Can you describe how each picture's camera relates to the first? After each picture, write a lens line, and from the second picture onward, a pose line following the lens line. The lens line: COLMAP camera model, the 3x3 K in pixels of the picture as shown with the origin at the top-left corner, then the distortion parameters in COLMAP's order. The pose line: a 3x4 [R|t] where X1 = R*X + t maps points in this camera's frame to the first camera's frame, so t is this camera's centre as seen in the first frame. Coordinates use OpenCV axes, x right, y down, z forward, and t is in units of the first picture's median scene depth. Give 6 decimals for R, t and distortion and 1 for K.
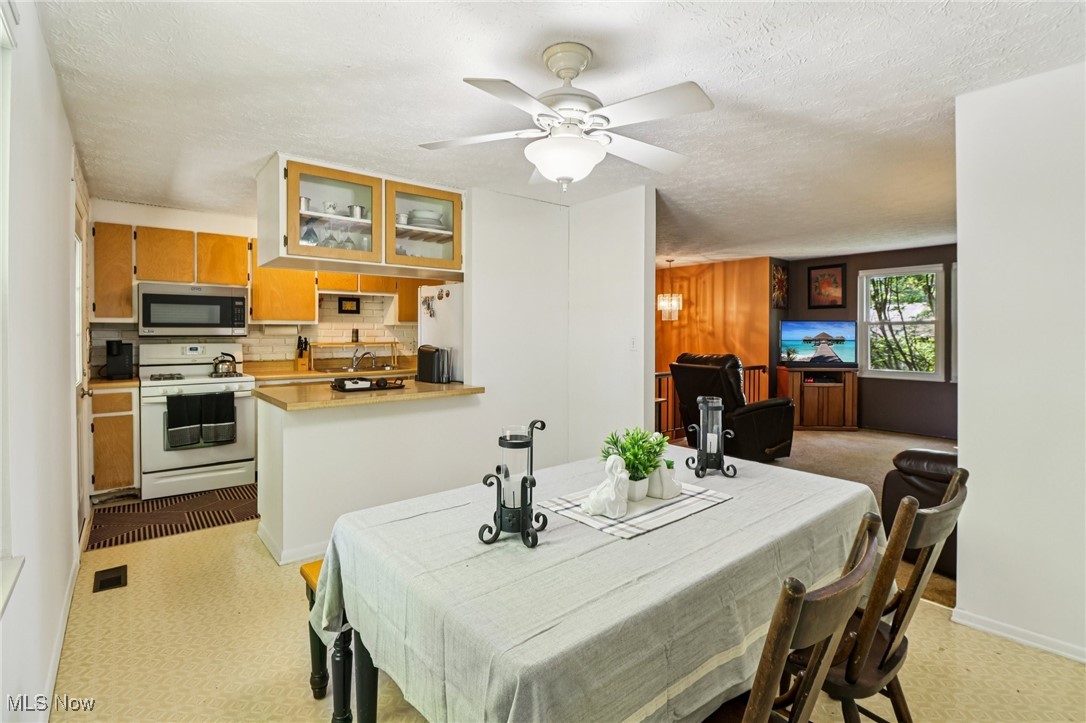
lens RADIAL K [[515.4, 0, 545.6], [0, 515.4, 336.7], [0, 0, 1]] dist [-0.004445, -0.000467]
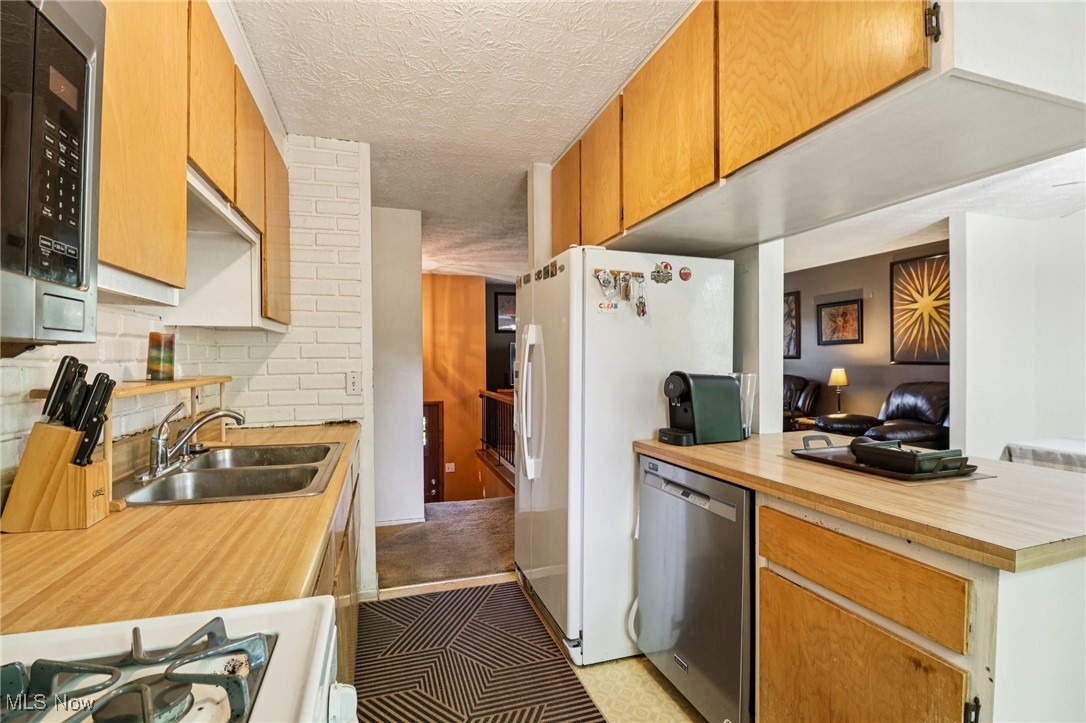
lens RADIAL K [[517.1, 0, 542.2], [0, 517.1, 370.6], [0, 0, 1]] dist [-0.000028, -0.000173]
pose [[0.377911, -0.024478, 0.925518, -0.668467], [0.013731, 0.999689, 0.020833, 0.002948], [-0.925740, 0.004835, 0.378129, 0.842133]]
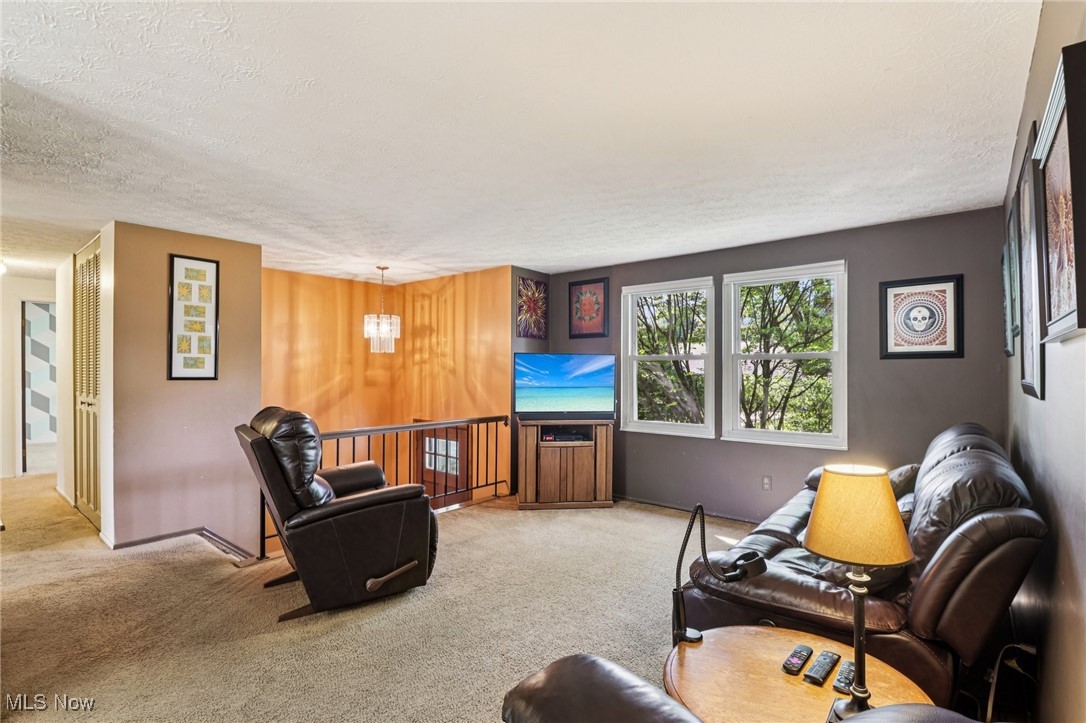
lens RADIAL K [[512.1, 0, 550.9], [0, 512.1, 366.6], [0, 0, 1]] dist [-0.015049, -0.006531]
pose [[0.981838, 0.002322, 0.189707, 0.553779], [-0.000216, 0.999938, -0.011125, -0.008046], [-0.189721, 0.010882, 0.981778, 0.448486]]
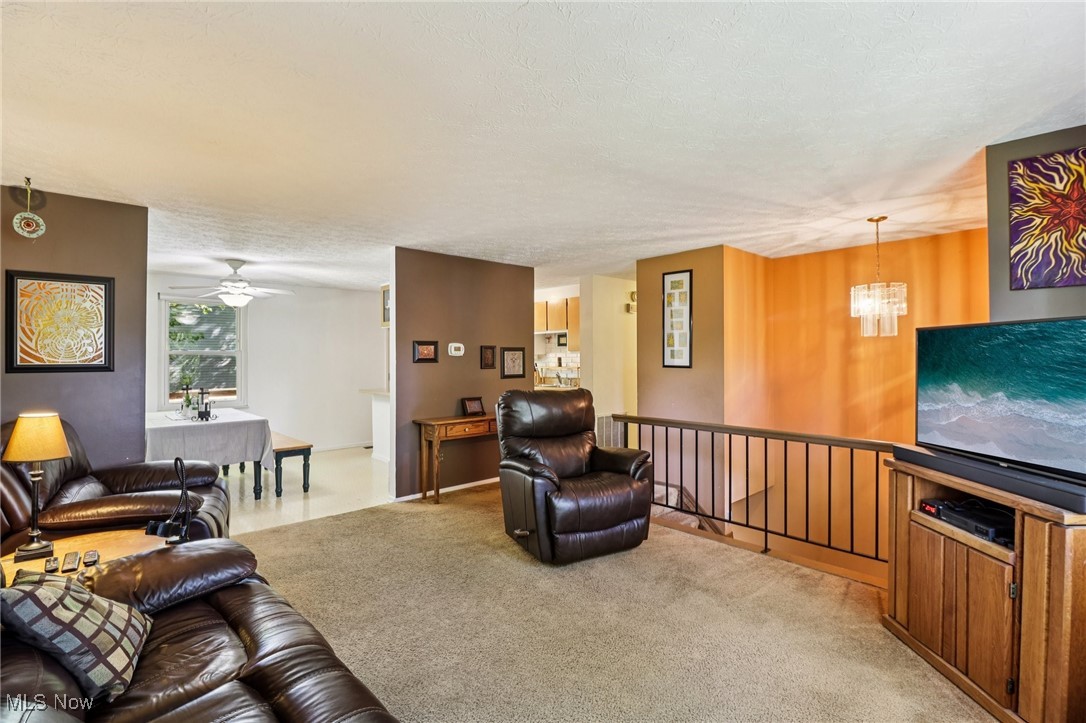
lens RADIAL K [[498.4, 0, 558.0], [0, 498.4, 357.8], [0, 0, 1]] dist [-0.000922, -0.000264]
pose [[0.080931, -0.000796, -0.996719, 1.176342], [-0.005133, 0.999986, -0.001216, -0.013810], [0.996706, 0.005214, 0.080926, 1.068380]]
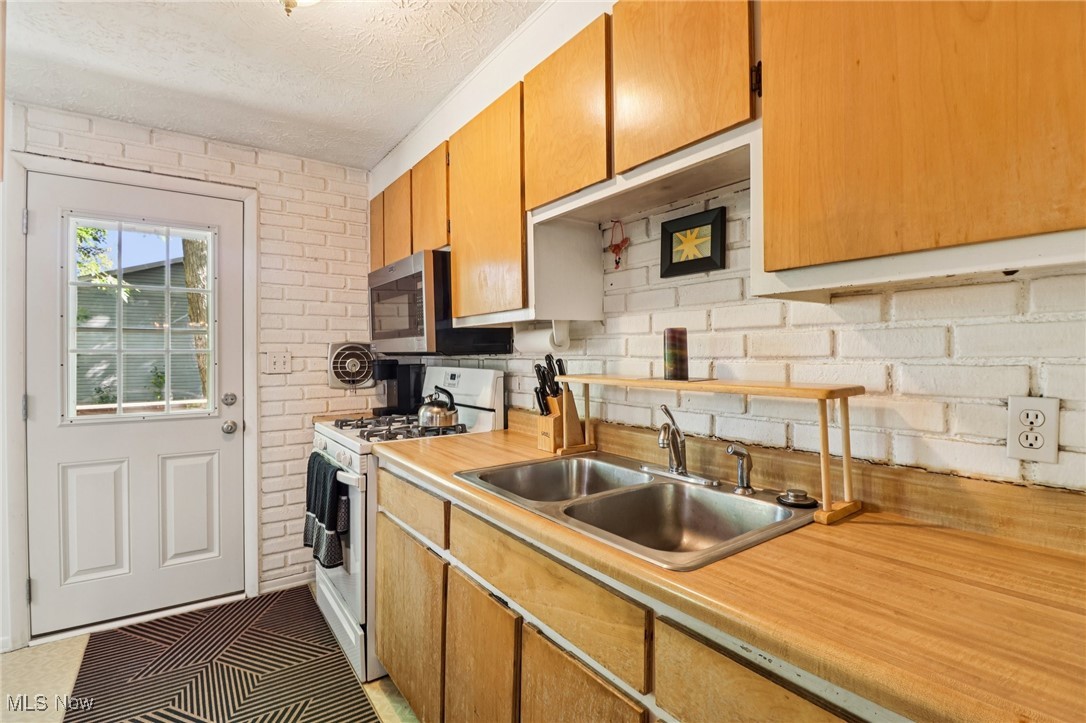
lens RADIAL K [[523.2, 0, 544.1], [0, 523.2, 349.1], [0, 0, 1]] dist [-0.000896, -0.000696]
pose [[-0.073213, -0.005525, -0.997301, -0.119304], [-0.005161, 0.999973, -0.005161, -0.003486], [0.997303, 0.004770, -0.073240, 1.147865]]
